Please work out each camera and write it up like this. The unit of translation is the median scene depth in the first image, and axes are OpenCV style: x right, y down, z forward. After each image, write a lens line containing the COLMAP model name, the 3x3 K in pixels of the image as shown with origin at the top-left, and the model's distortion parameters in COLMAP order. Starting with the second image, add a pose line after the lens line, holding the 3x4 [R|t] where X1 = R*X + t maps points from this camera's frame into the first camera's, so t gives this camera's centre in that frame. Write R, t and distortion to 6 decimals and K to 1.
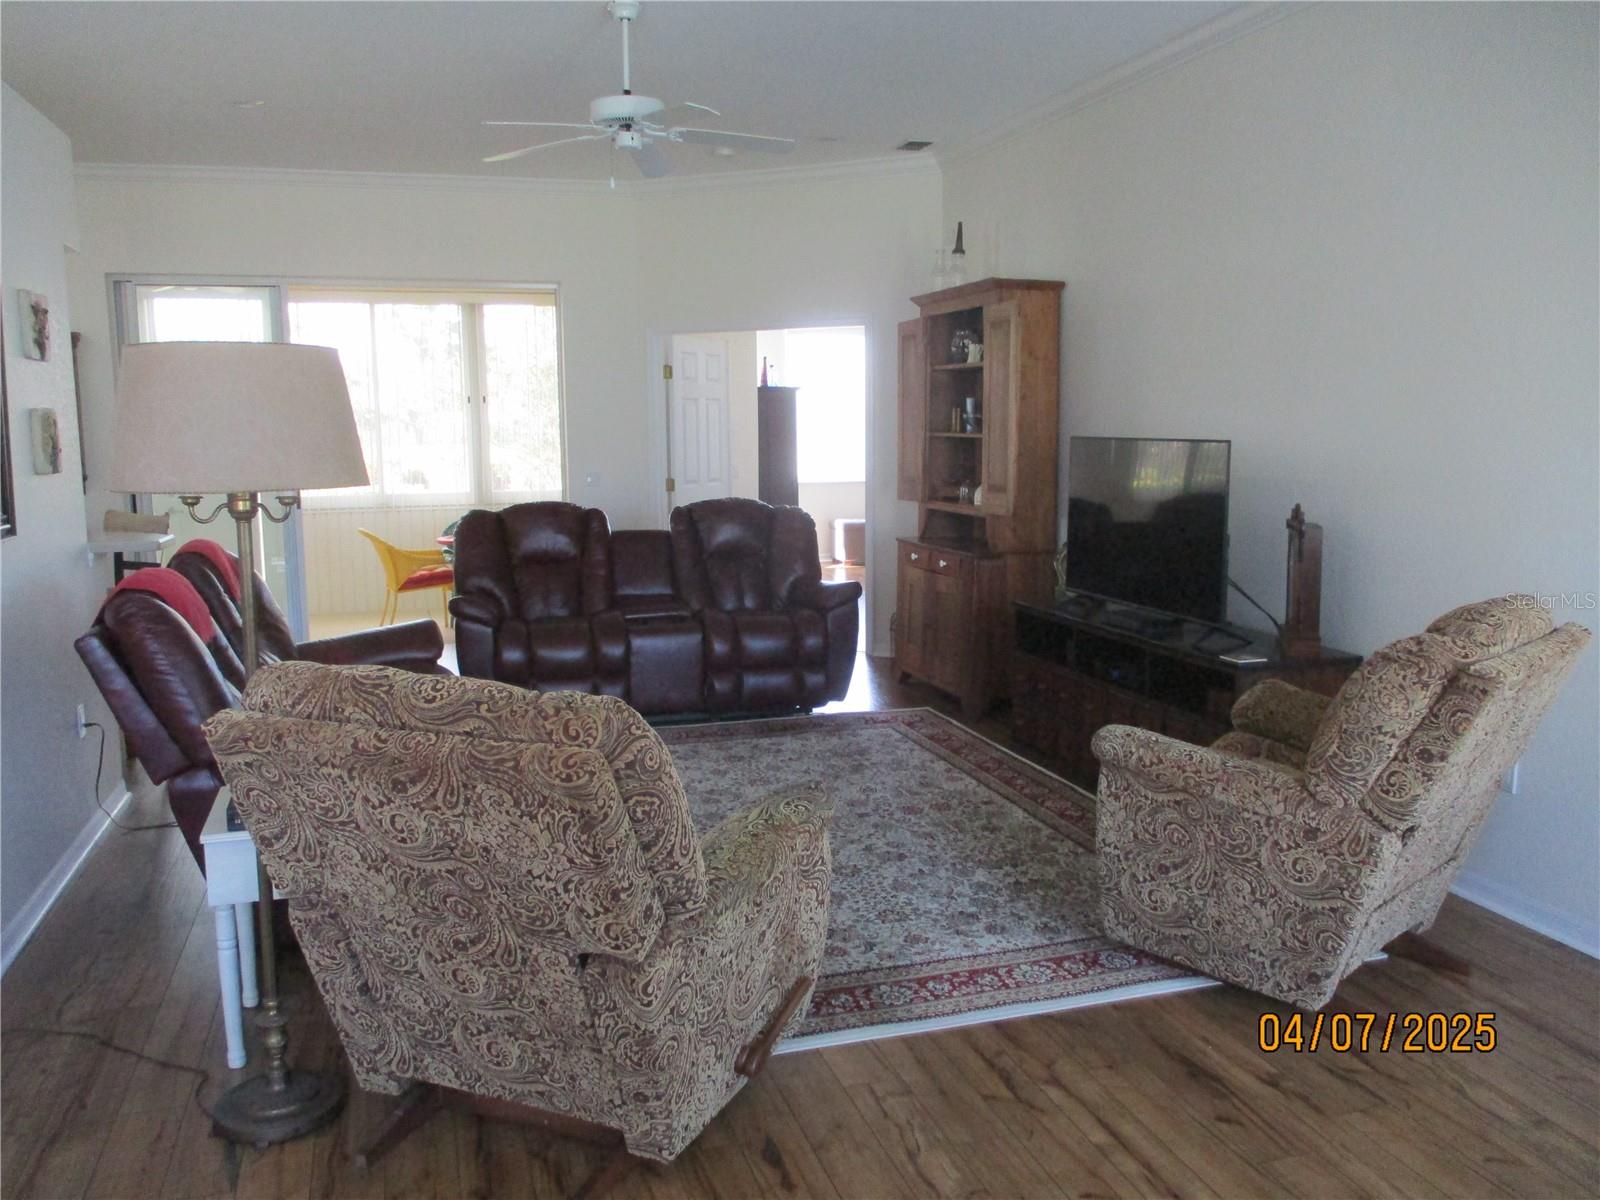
lens RADIAL K [[1318.9, 0, 801.1], [0, 1318.9, 601.2], [0, 0, 1]] dist [-0.010987, -0.006013]
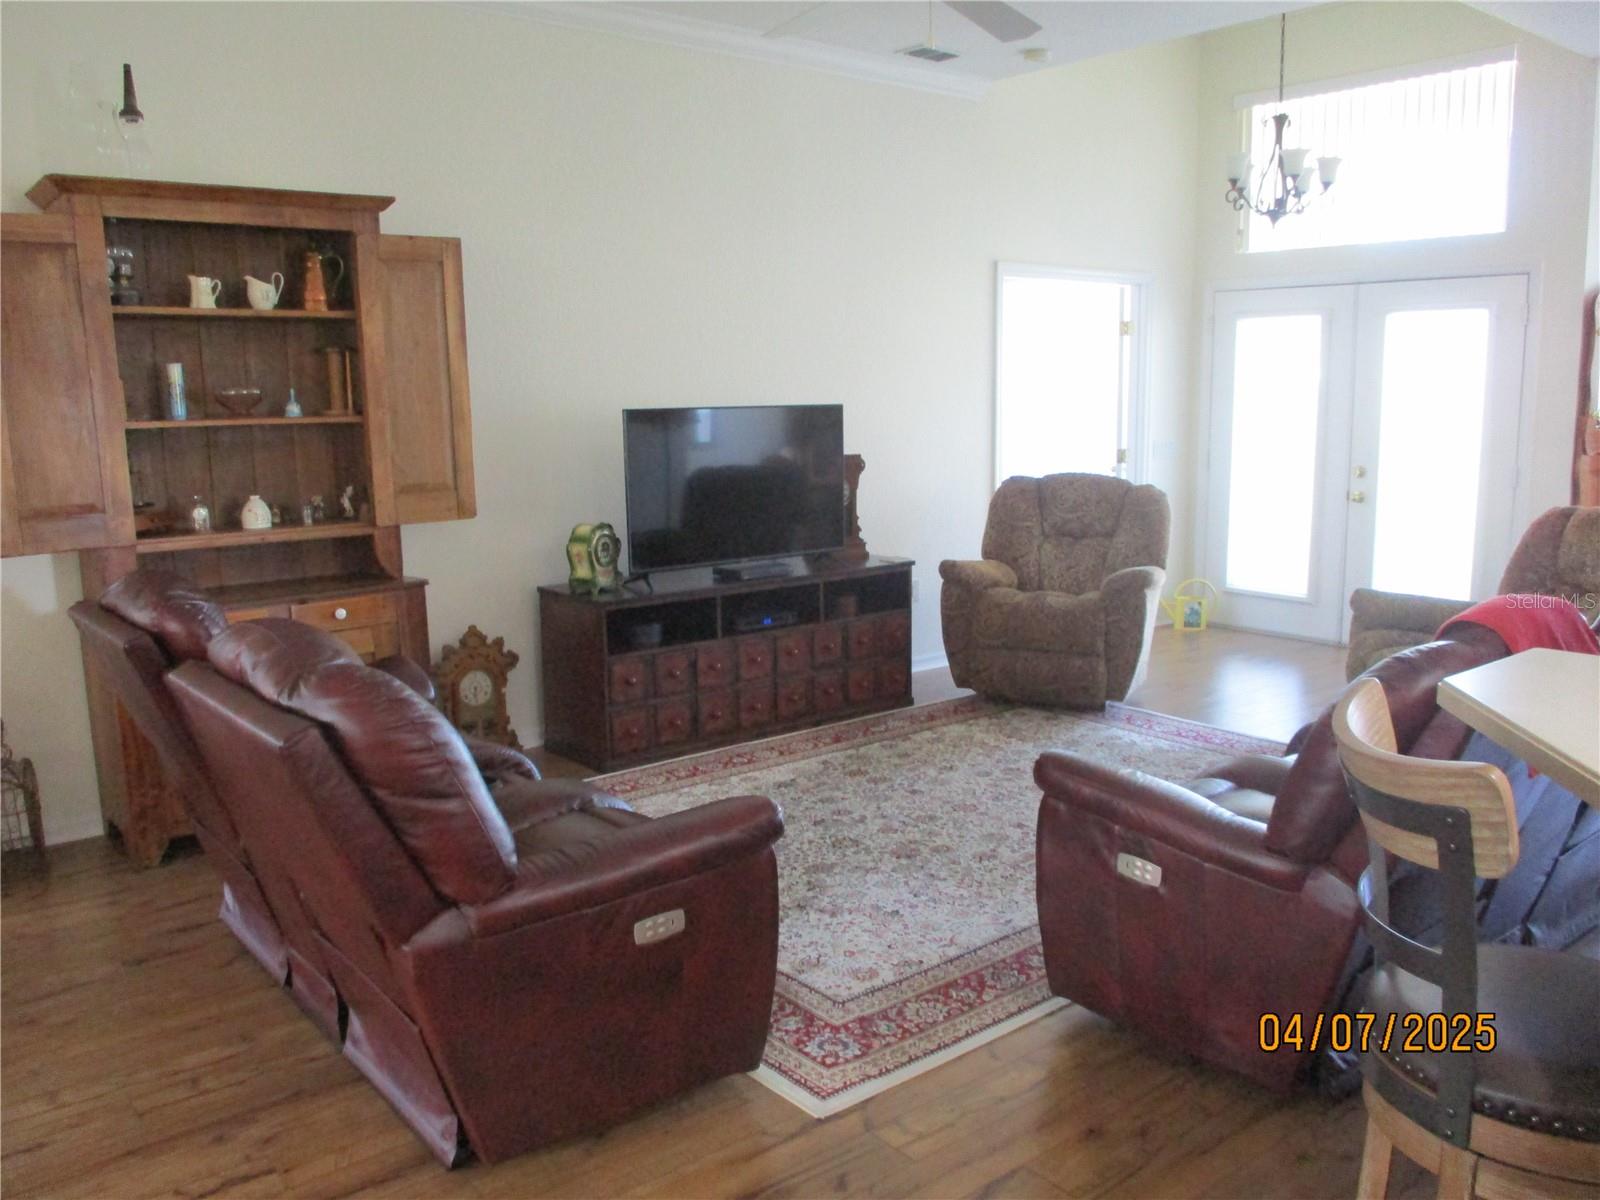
lens RADIAL K [[1318.9, 0, 802.3], [0, 1318.9, 602.0], [0, 0, 1]] dist [-0.010987, -0.006013]
pose [[-0.379901, -0.140360, 0.914316, -0.795118], [0.132932, 0.969878, 0.204123, -0.187623], [-0.915426, 0.199088, -0.349800, 1.367791]]
